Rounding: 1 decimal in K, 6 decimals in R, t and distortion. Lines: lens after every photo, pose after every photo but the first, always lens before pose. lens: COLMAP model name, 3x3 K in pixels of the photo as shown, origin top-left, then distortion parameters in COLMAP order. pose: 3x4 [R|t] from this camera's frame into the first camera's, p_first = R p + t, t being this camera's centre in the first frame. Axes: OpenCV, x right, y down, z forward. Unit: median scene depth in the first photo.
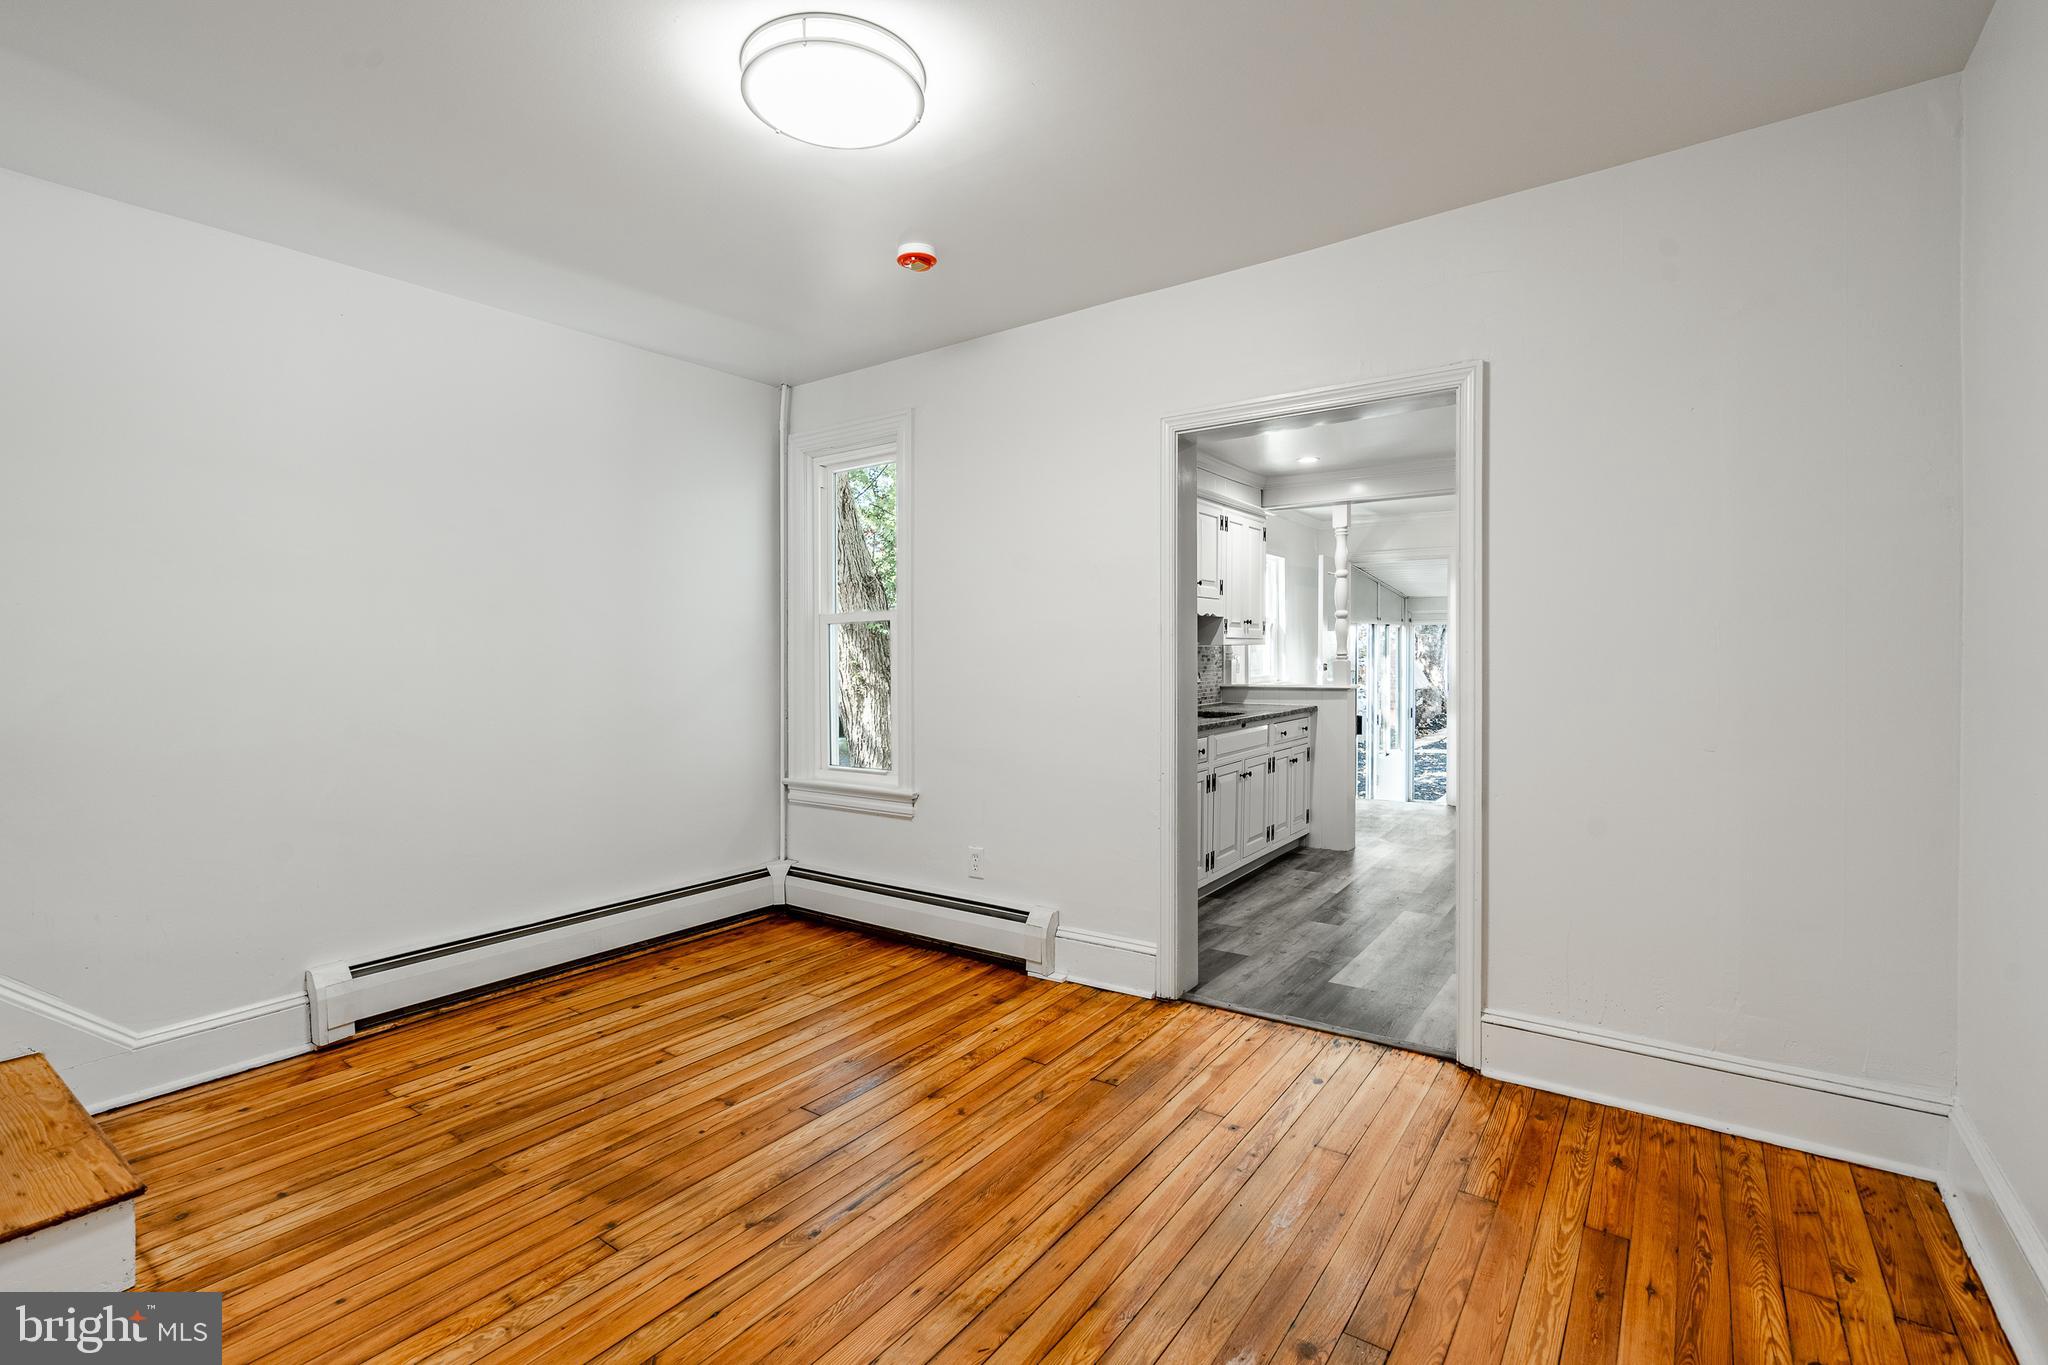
lens RADIAL K [[941.9, 0, 1014.9], [0, 941.9, 664.8], [0, 0, 1]] dist [-0.000827, -0.000061]
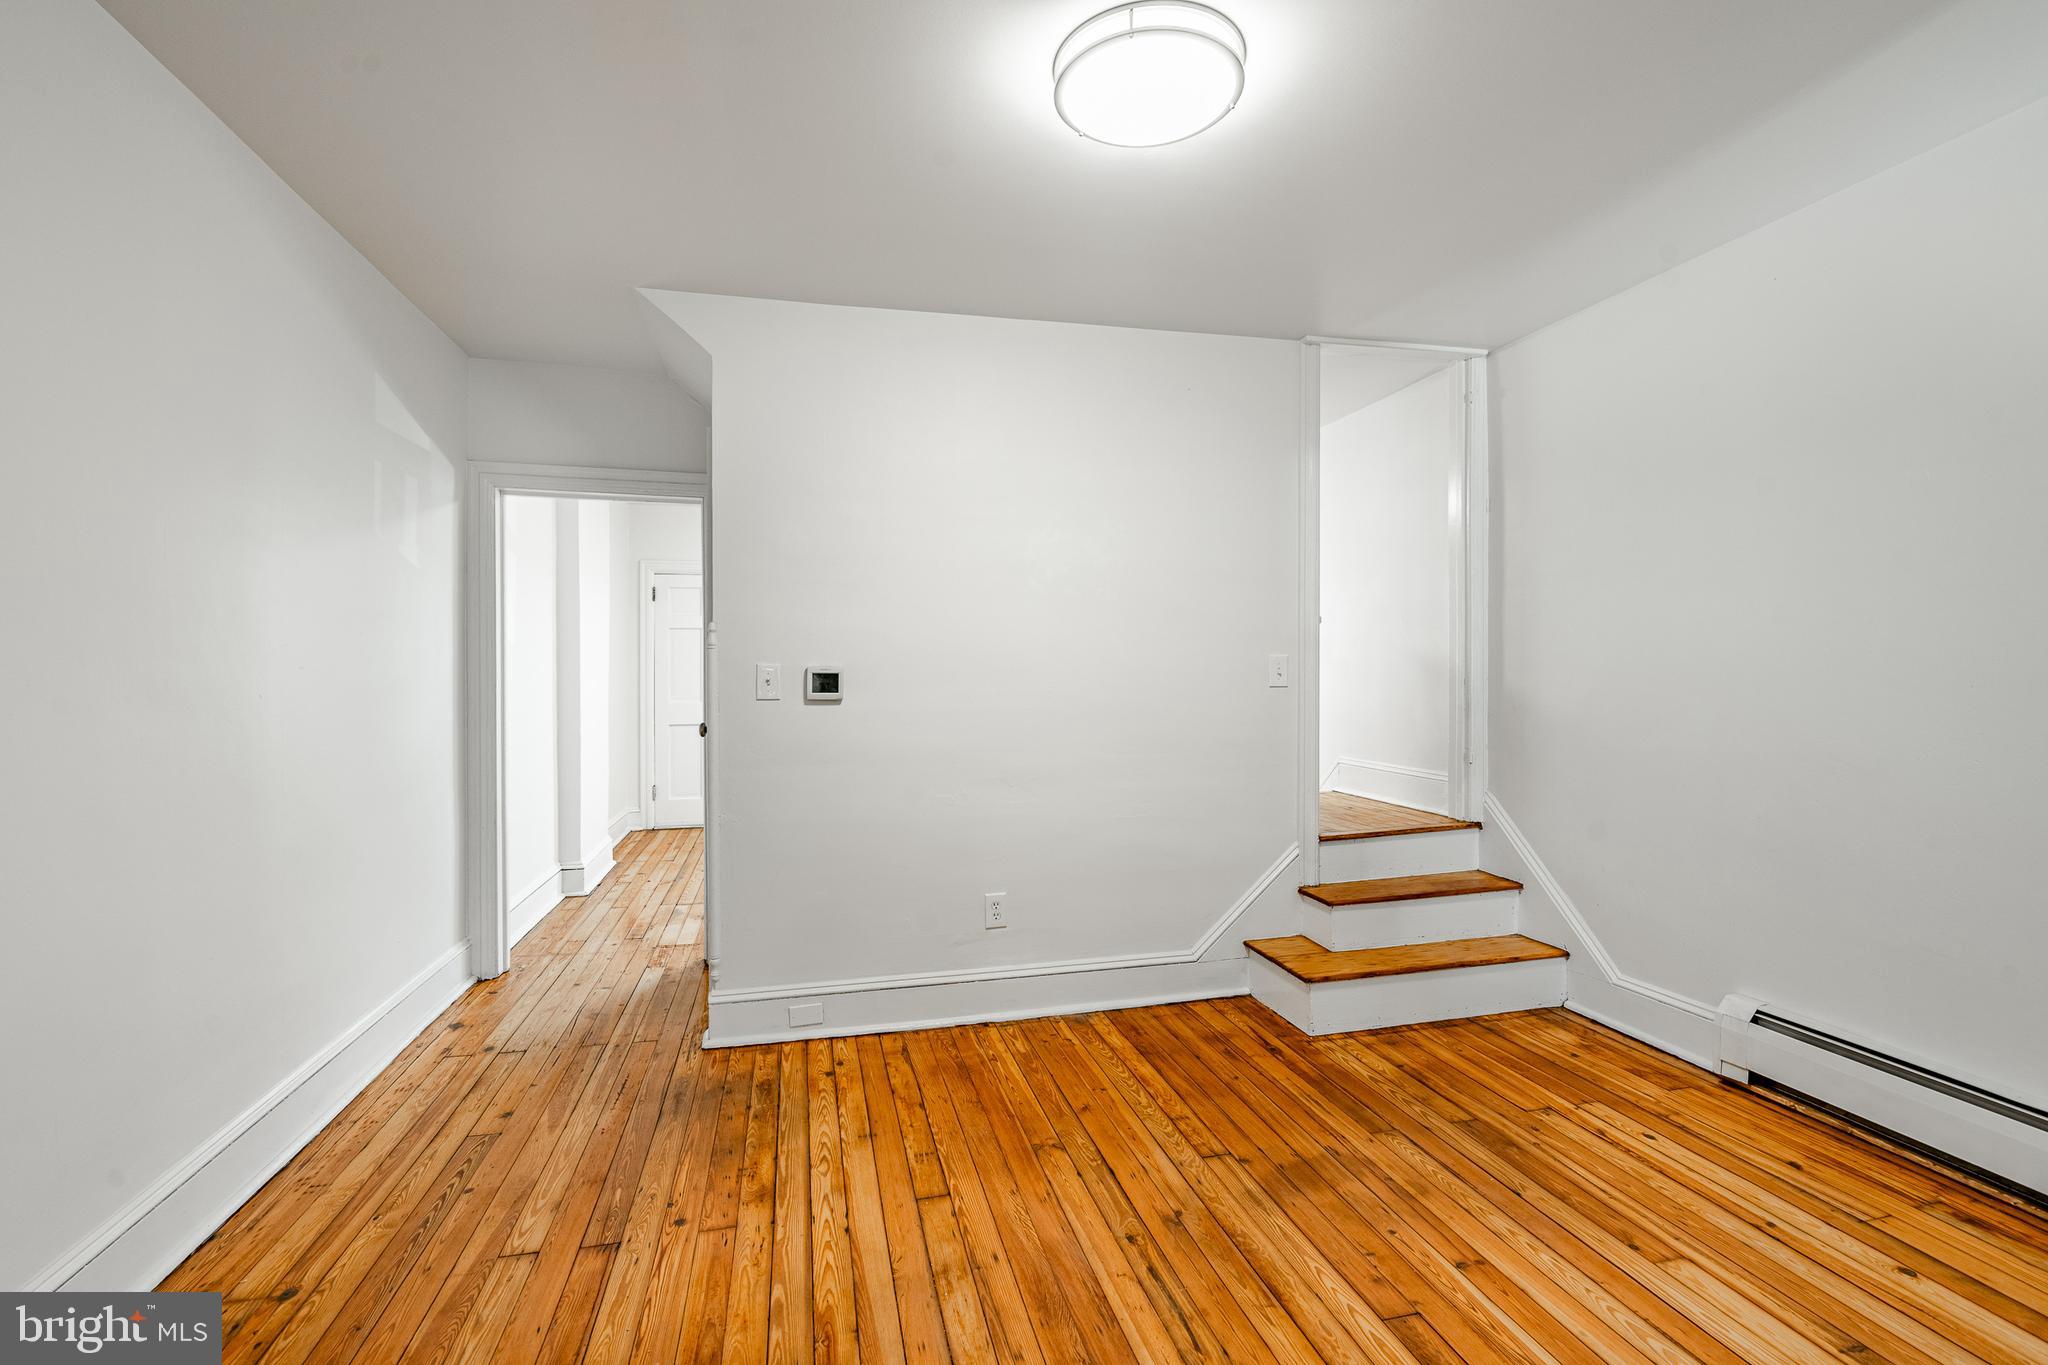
lens RADIAL K [[941.9, 0, 1014.9], [0, 941.9, 664.8], [0, 0, 1]] dist [-0.000827, -0.000061]
pose [[-0.657560, 0.012250, -0.753303, 0.445285], [0.005883, 0.999921, 0.011126, -0.020901], [0.753380, 0.002884, -0.657580, 1.111775]]
